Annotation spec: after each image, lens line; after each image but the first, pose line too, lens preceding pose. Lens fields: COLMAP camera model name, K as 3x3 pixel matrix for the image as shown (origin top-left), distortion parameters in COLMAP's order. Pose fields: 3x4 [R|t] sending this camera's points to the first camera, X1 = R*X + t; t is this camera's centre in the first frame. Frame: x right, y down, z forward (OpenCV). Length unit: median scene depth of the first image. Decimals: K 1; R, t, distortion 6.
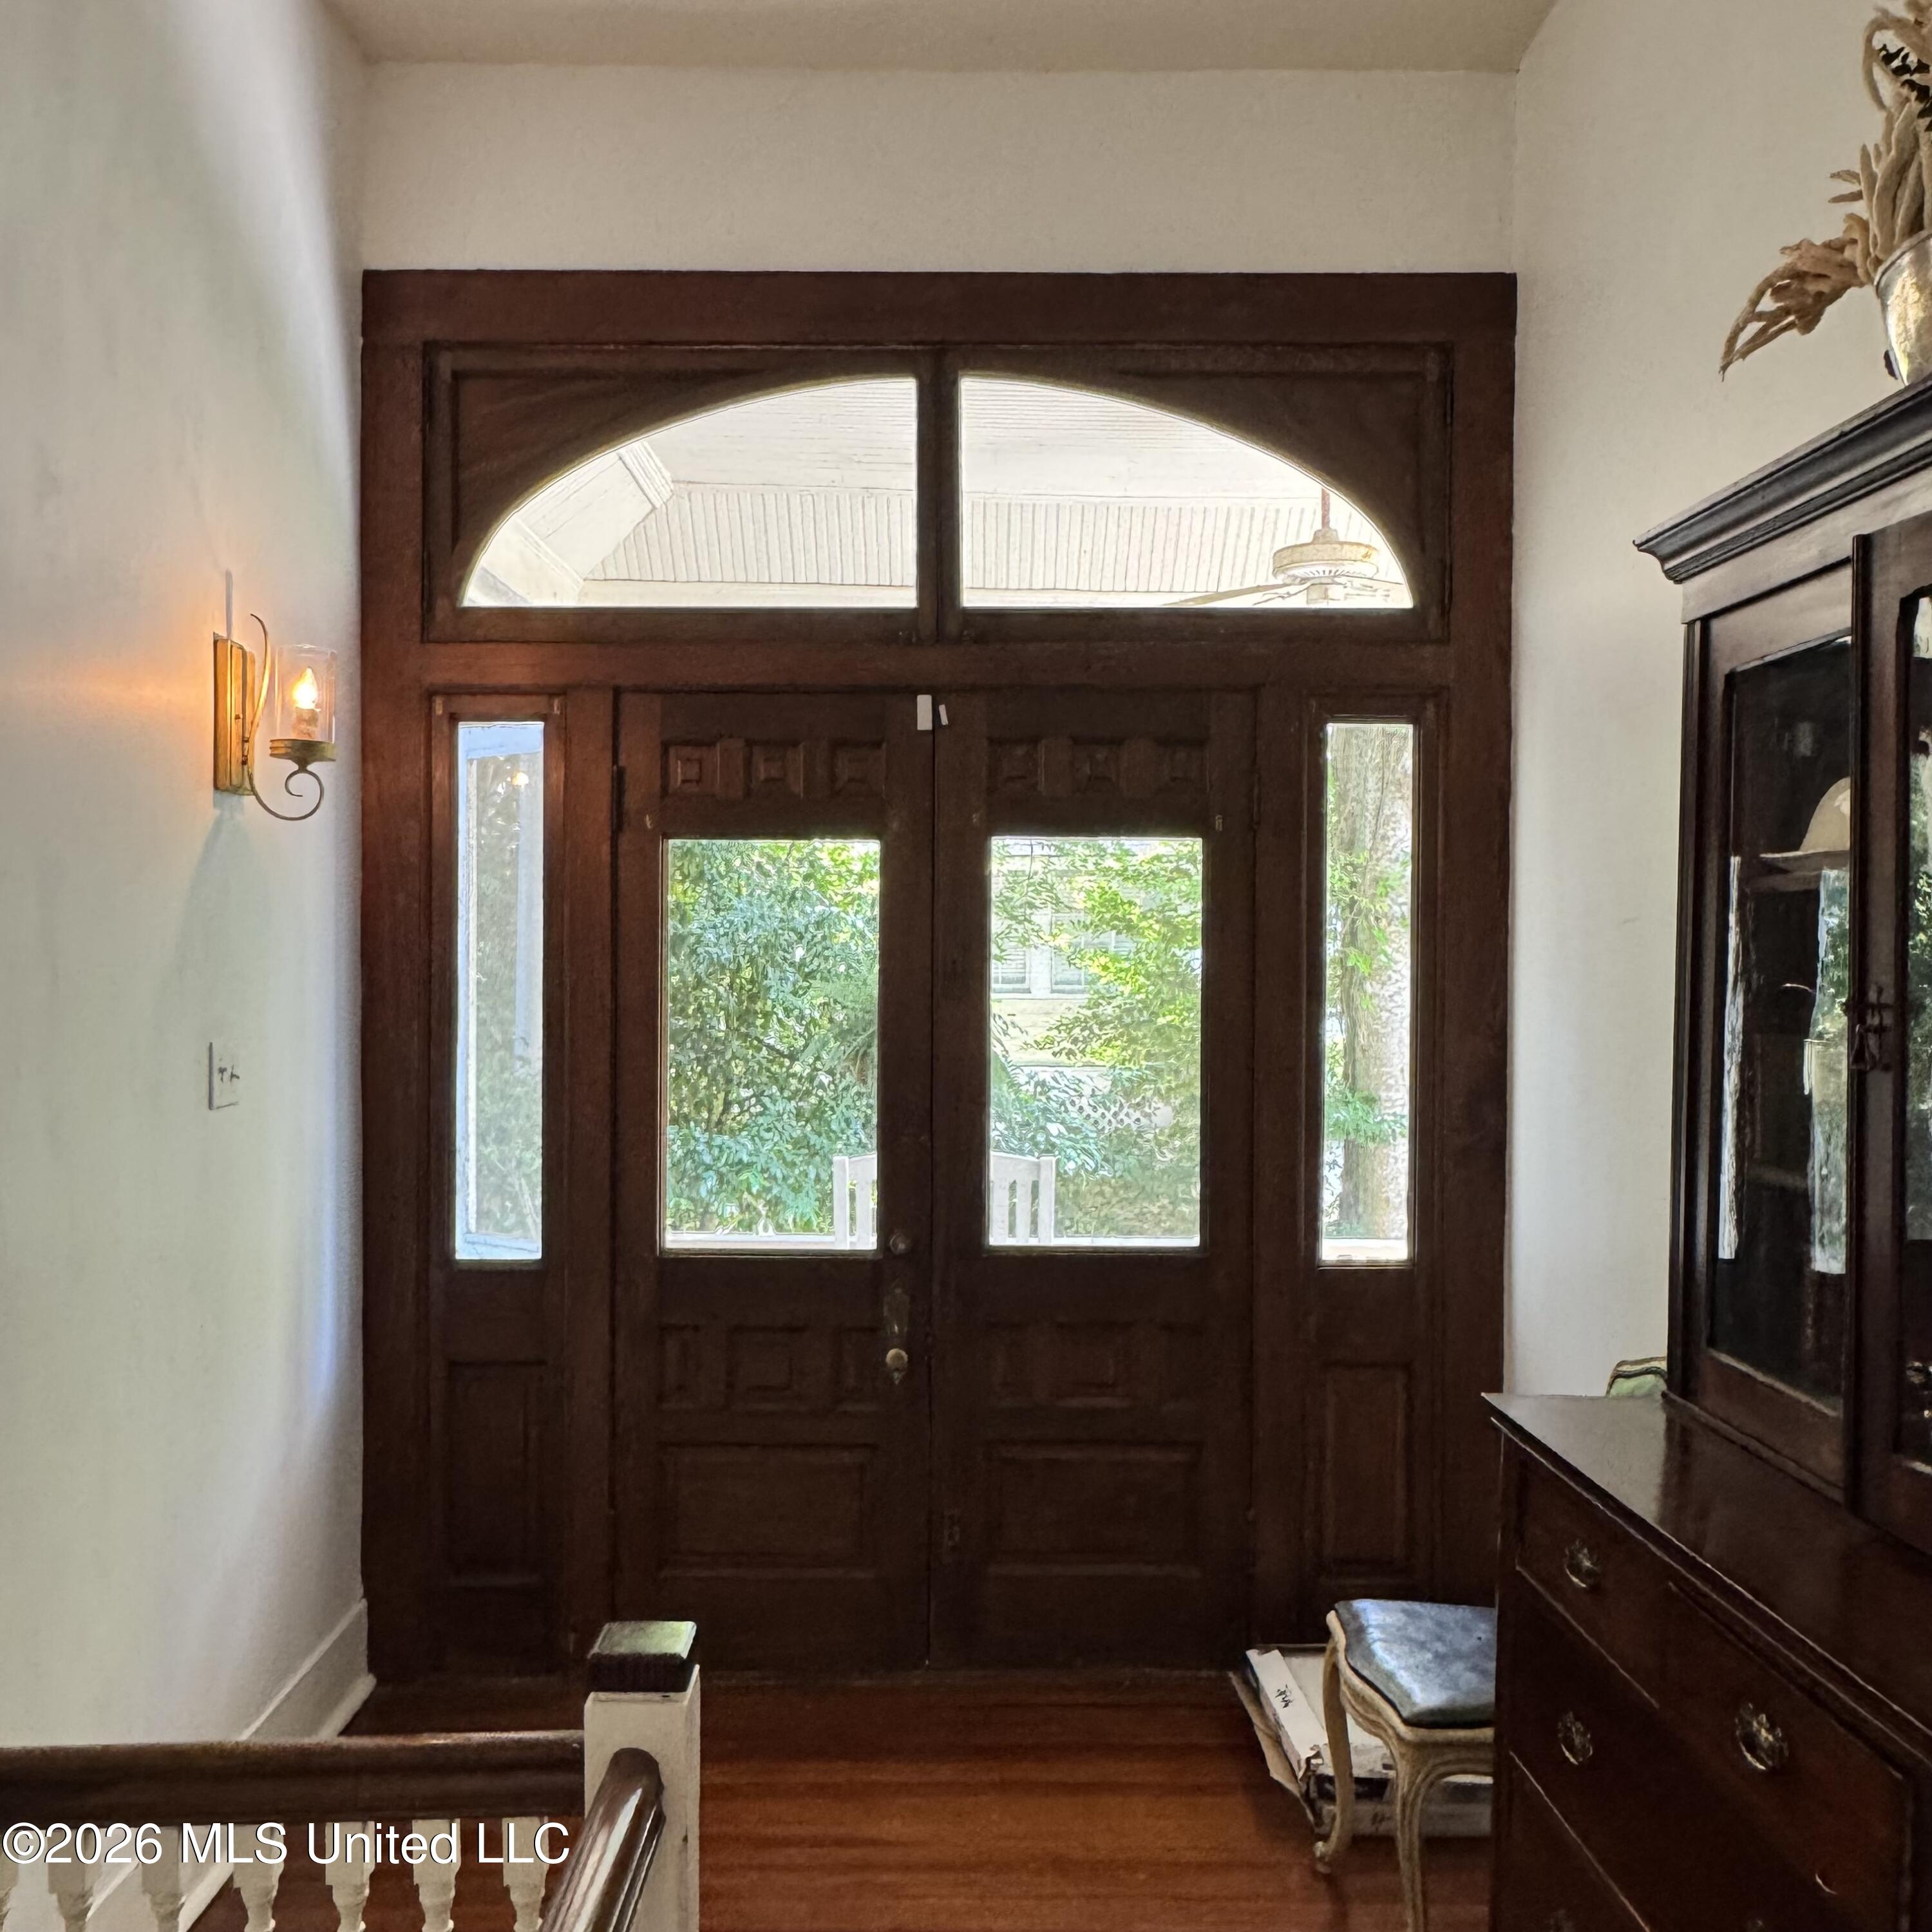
lens RADIAL K [[1800.1, 0, 962.6], [0, 1800.1, 970.8], [0, 0, 1]] dist [-0.007710, 0.000000]
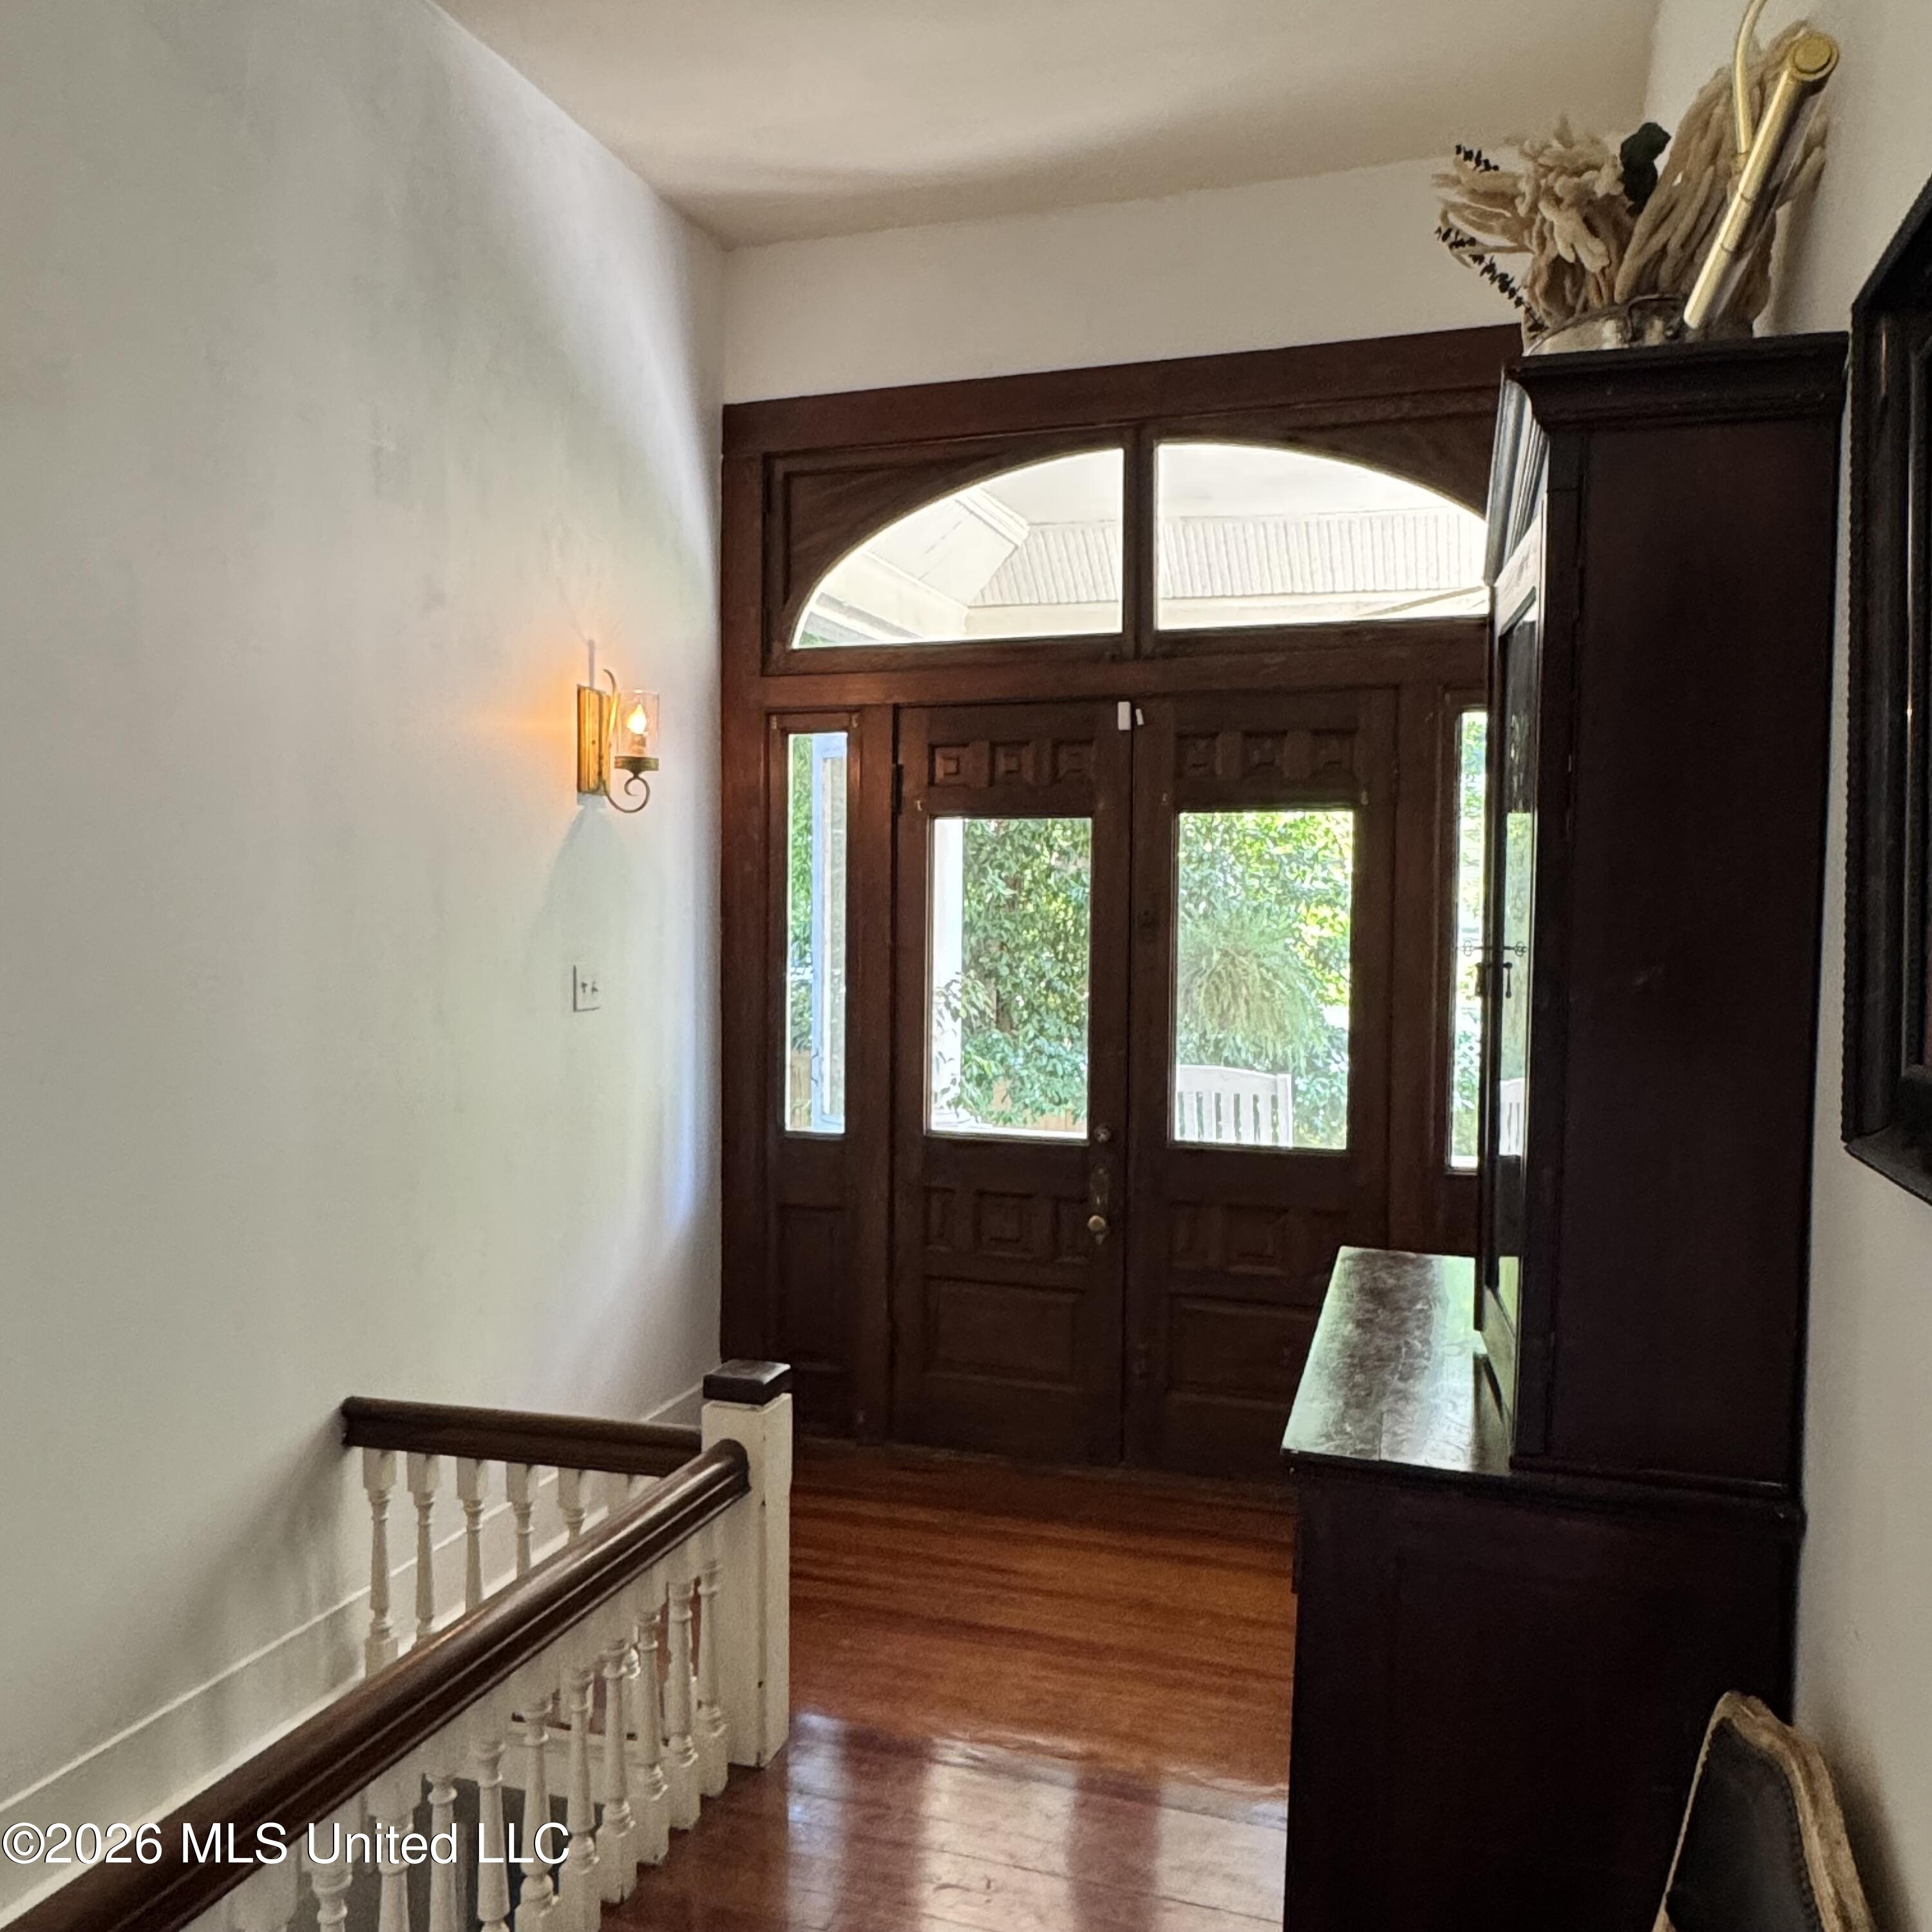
lens RADIAL K [[1612.2, 0, 965.4], [0, 1612.2, 961.8], [0, 0, 1]] dist [-0.003445, 0.001610]
pose [[0.947261, 0.014879, -0.320117, 0.237060], [-0.006557, 0.999612, 0.027057, -0.000747], [0.320396, -0.023531, 0.946992, -0.110210]]
